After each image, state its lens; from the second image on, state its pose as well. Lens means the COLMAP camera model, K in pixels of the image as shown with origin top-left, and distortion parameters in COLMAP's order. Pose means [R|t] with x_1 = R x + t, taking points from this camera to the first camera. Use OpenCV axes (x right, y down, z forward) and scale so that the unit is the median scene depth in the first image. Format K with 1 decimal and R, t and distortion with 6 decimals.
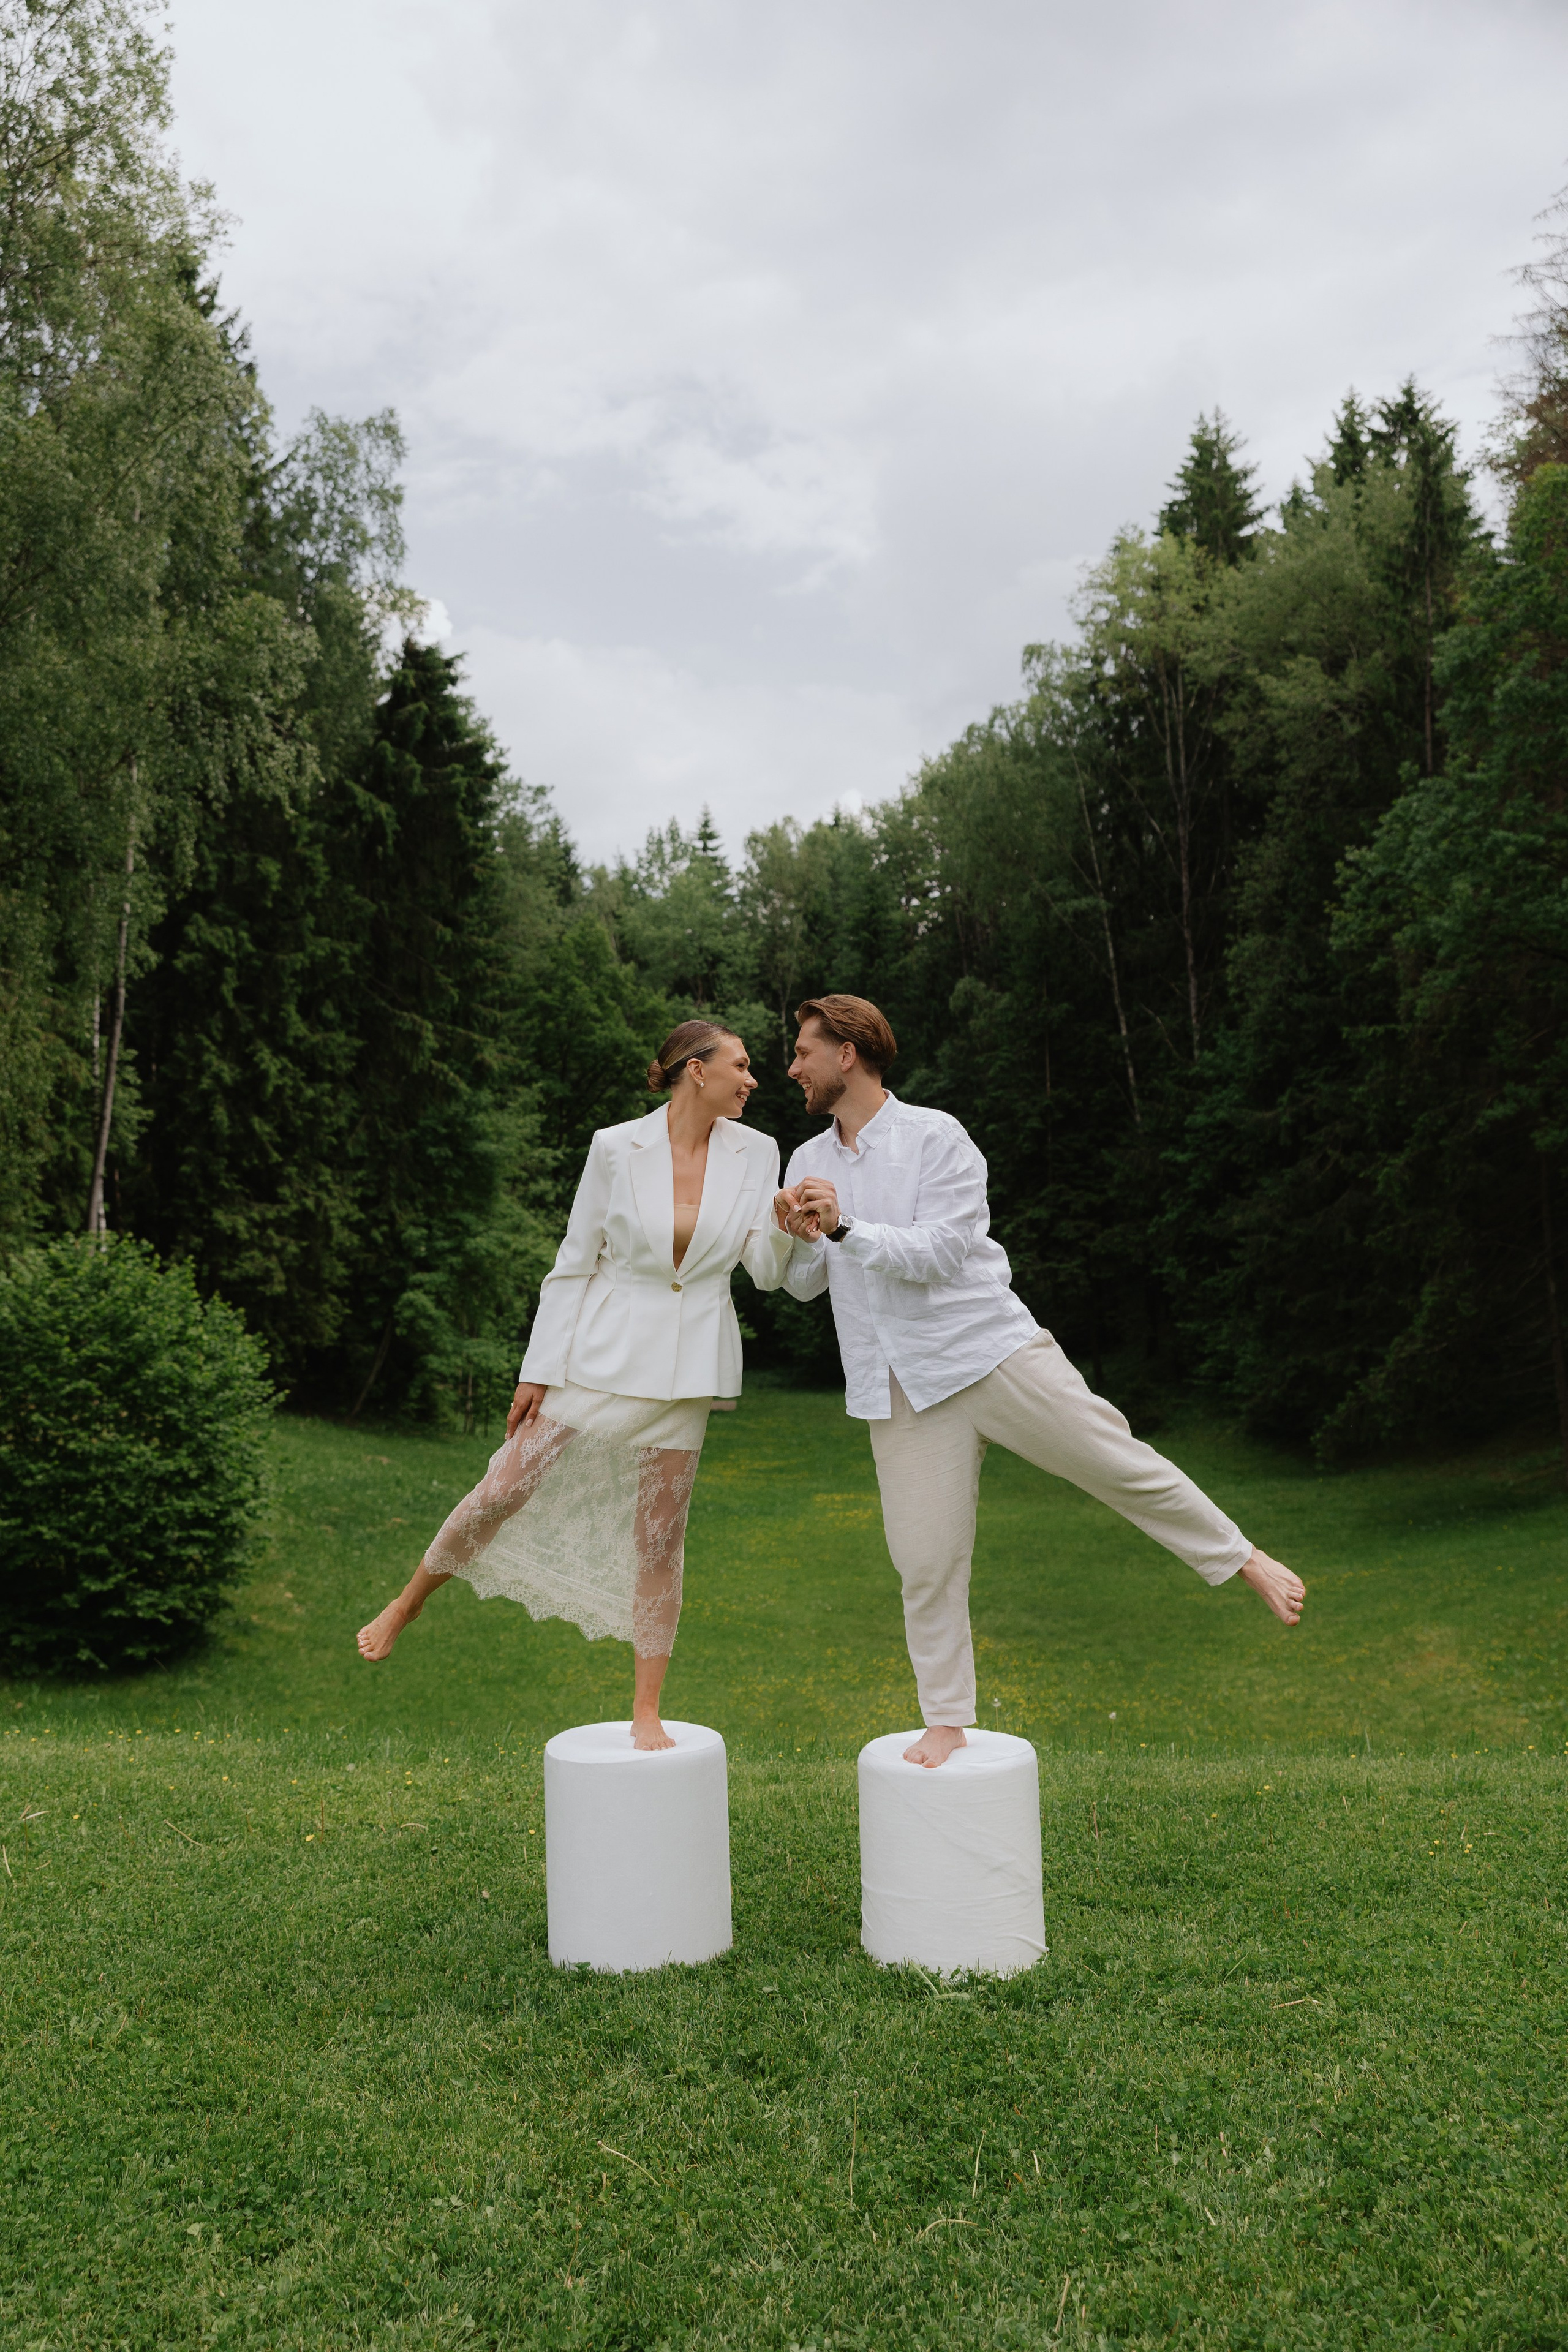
lens RADIAL K [[2076.6, 0, 748.5], [0, 2076.6, 1193.4], [0, 0, 1]] dist [-0.013739, 0.025708]
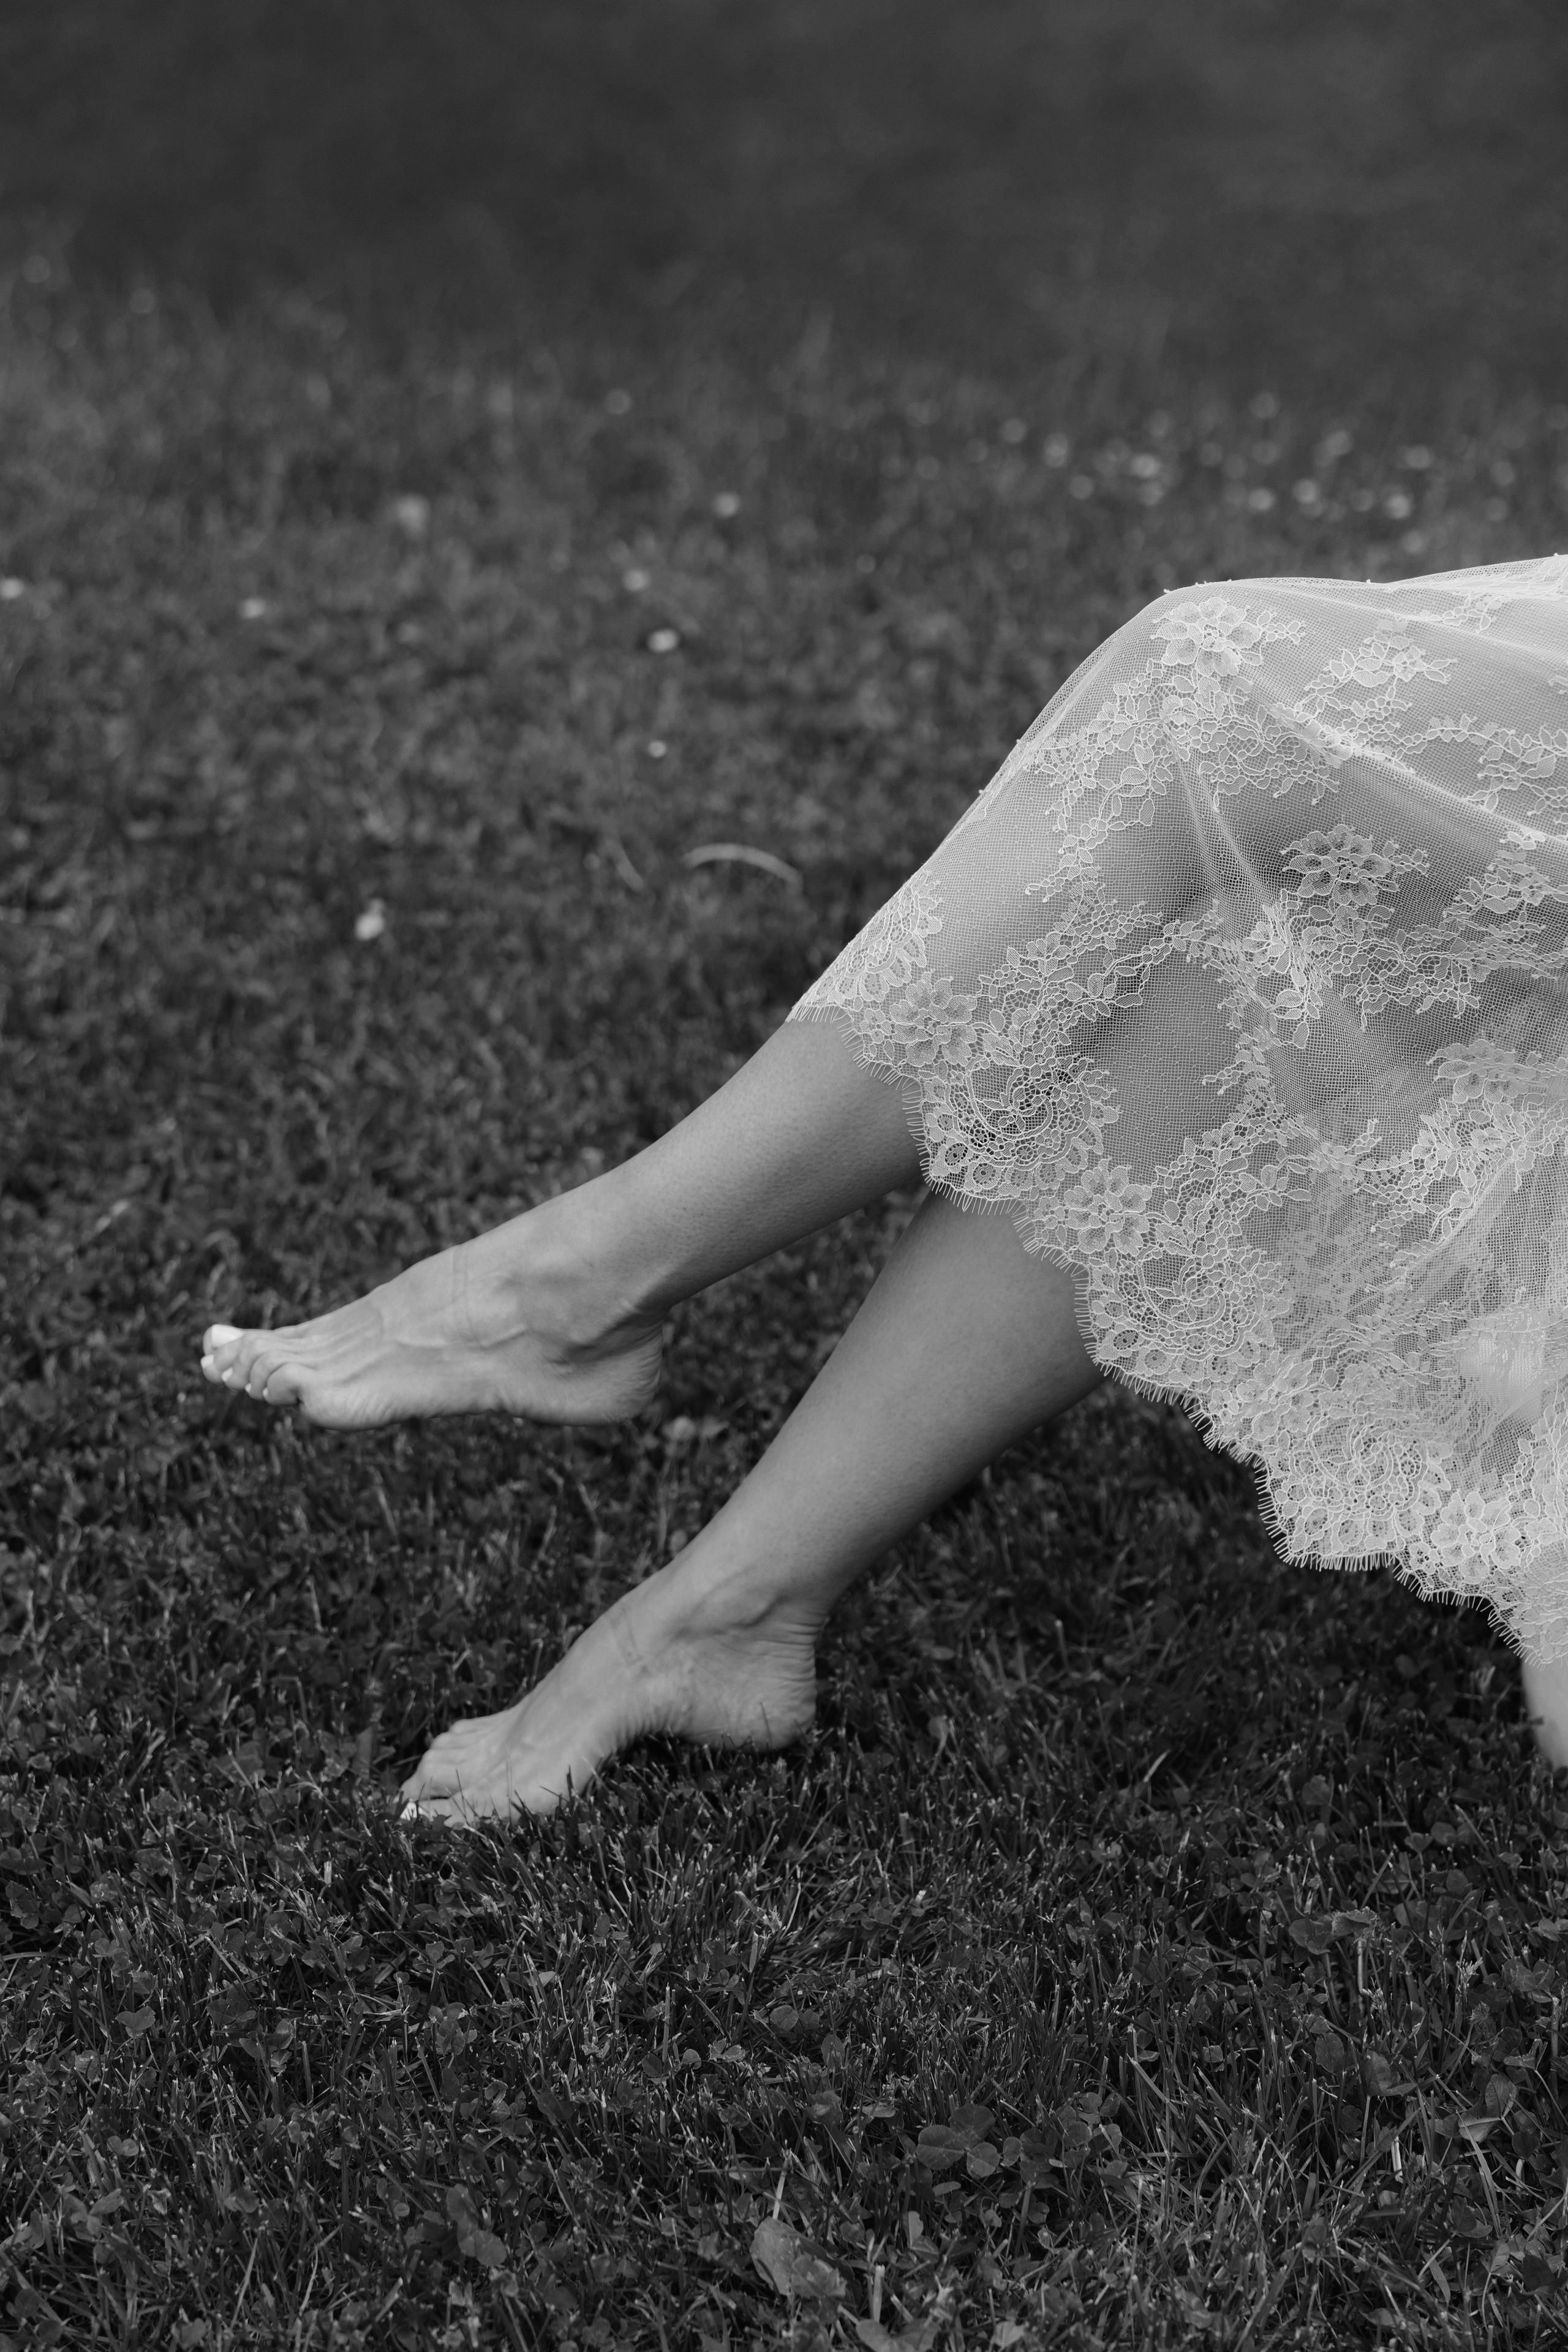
lens RADIAL K [[4346.0, 0, 779.5], [0, 4346.0, 1171.6], [0, 0, 1]] dist [-0.011099, 0.000000]
pose [[0.998061, 0.059137, -0.019419, -0.014692], [-0.042081, 0.870955, 0.489558, 0.006544], [0.045864, -0.487791, 0.871755, 0.050490]]
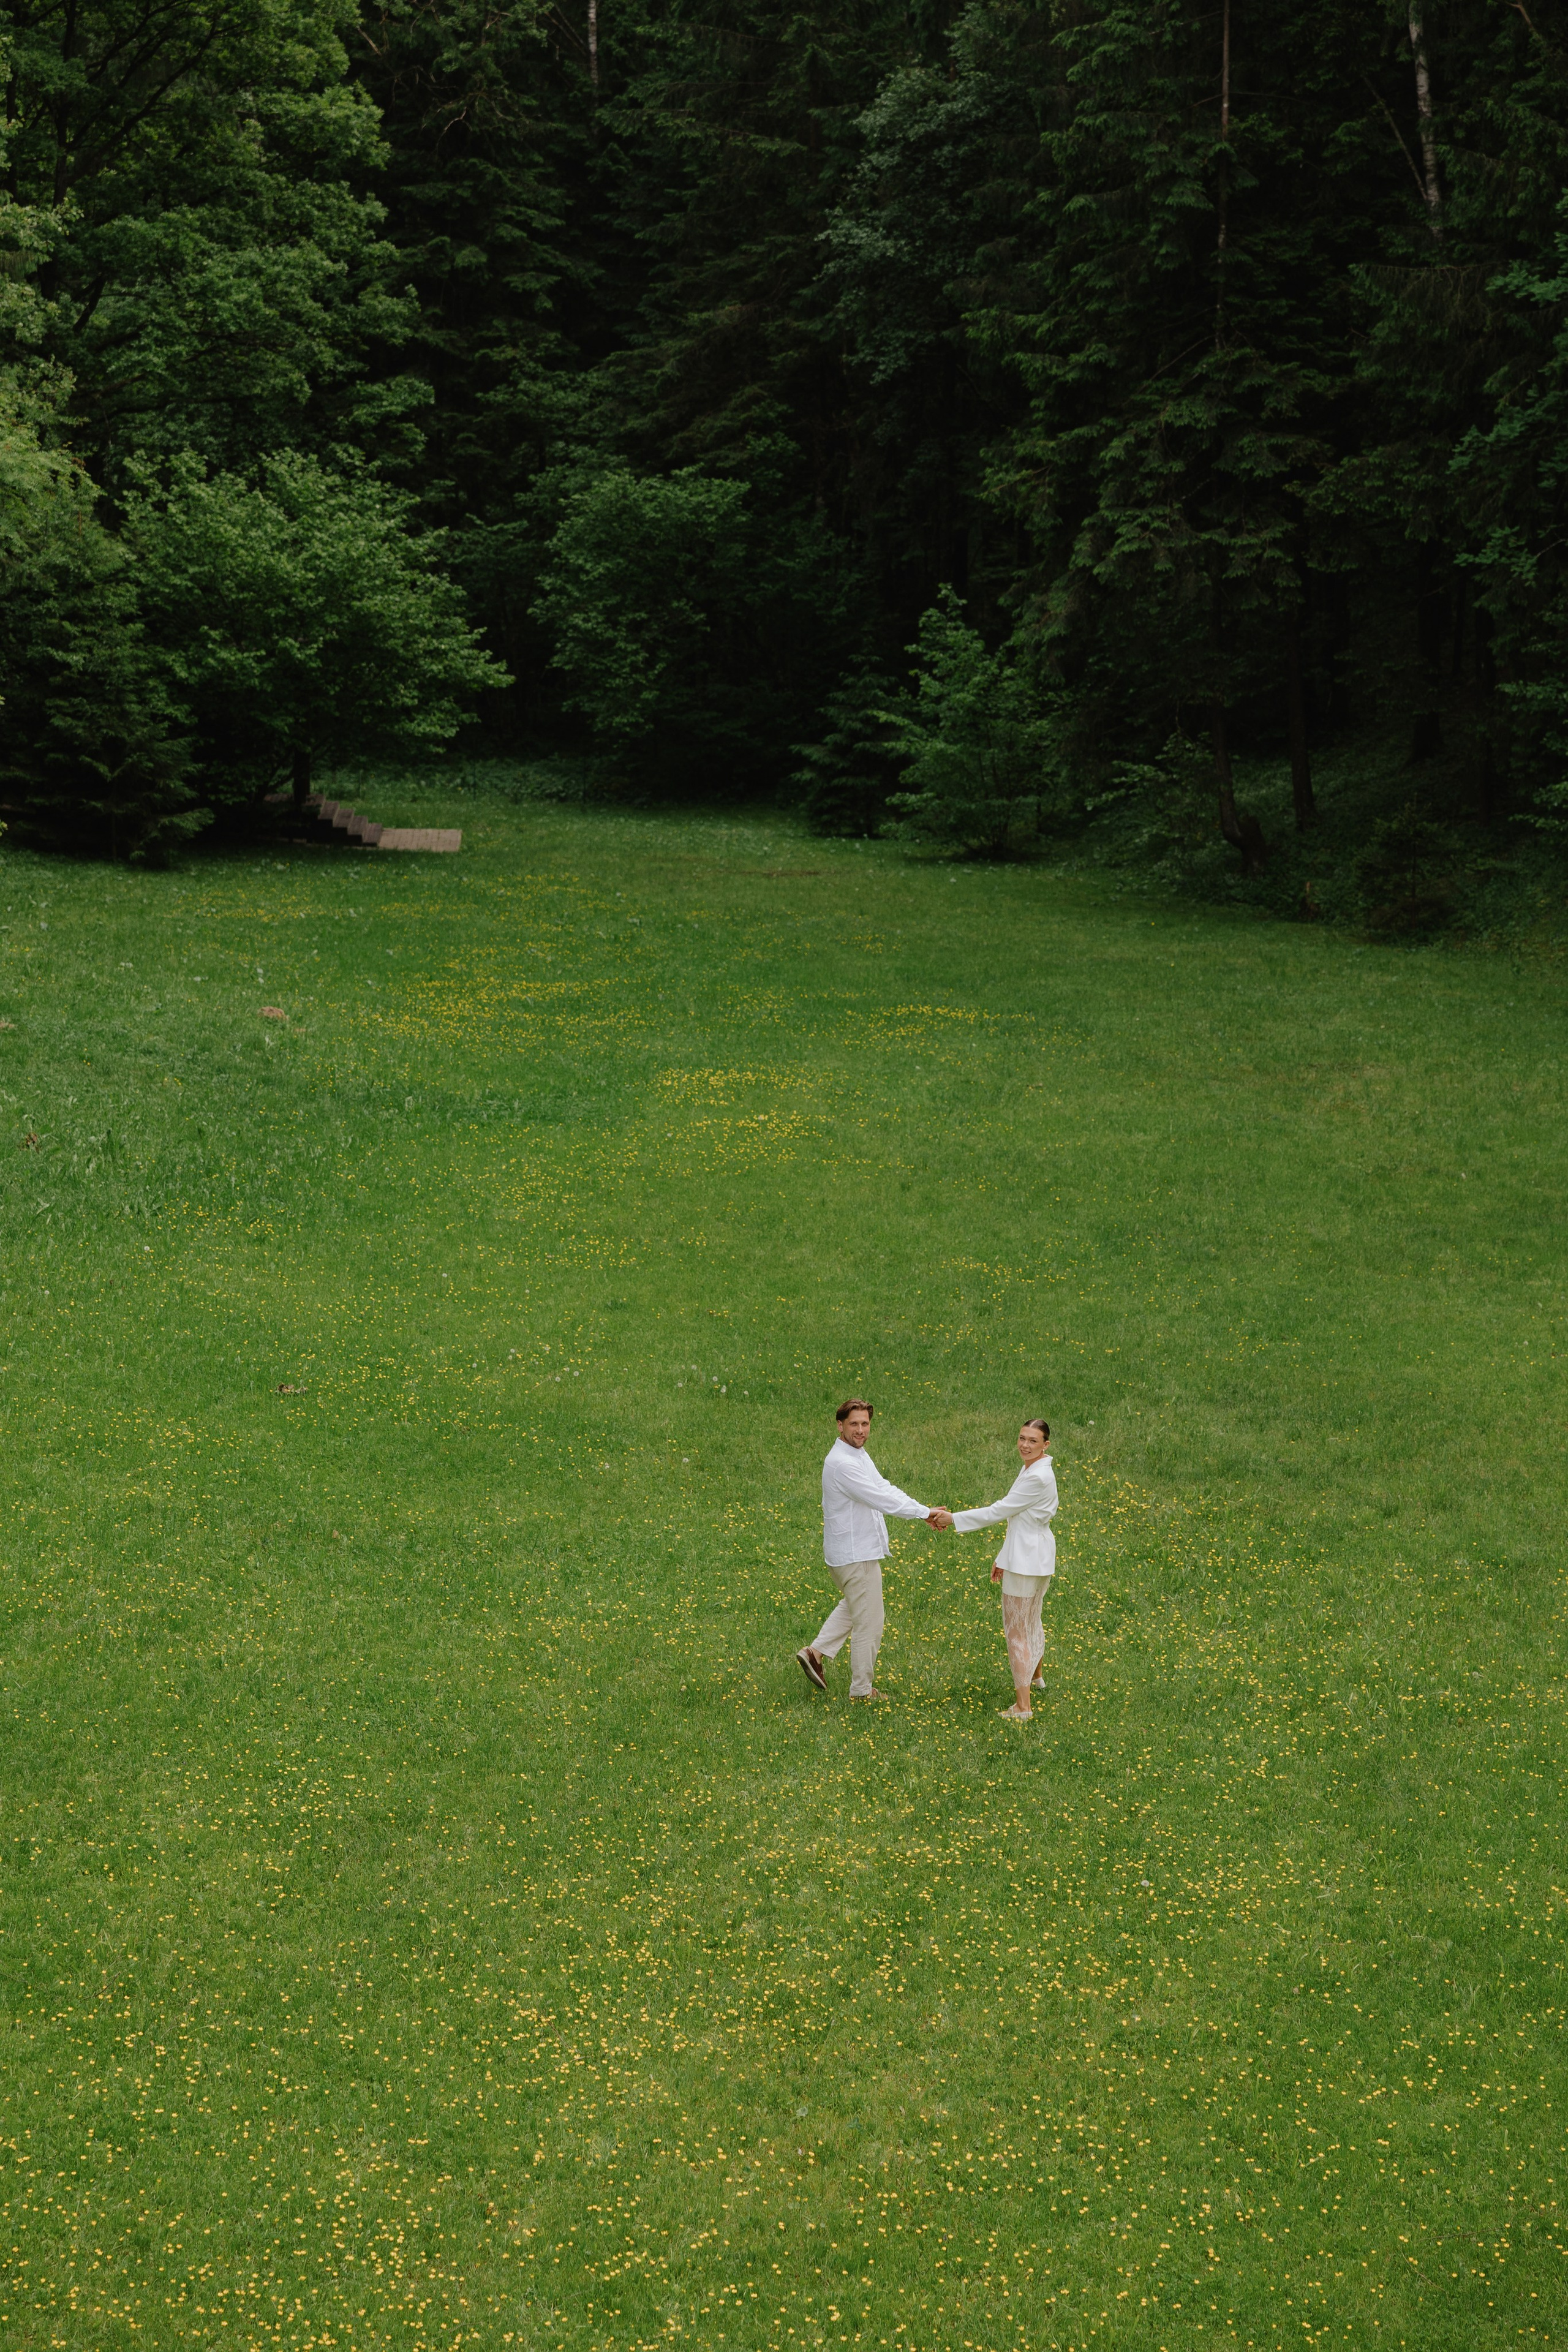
lens RADIAL K [[4346.0, 0, 759.6], [0, 4346.0, 1220.6], [0, 0, 1]] dist [-0.011099, 0.000000]
pose [[0.997333, 0.023684, 0.069031, -0.007920], [-0.036375, 0.981333, 0.188845, 0.009695], [-0.063270, -0.190853, 0.979578, 0.143223]]
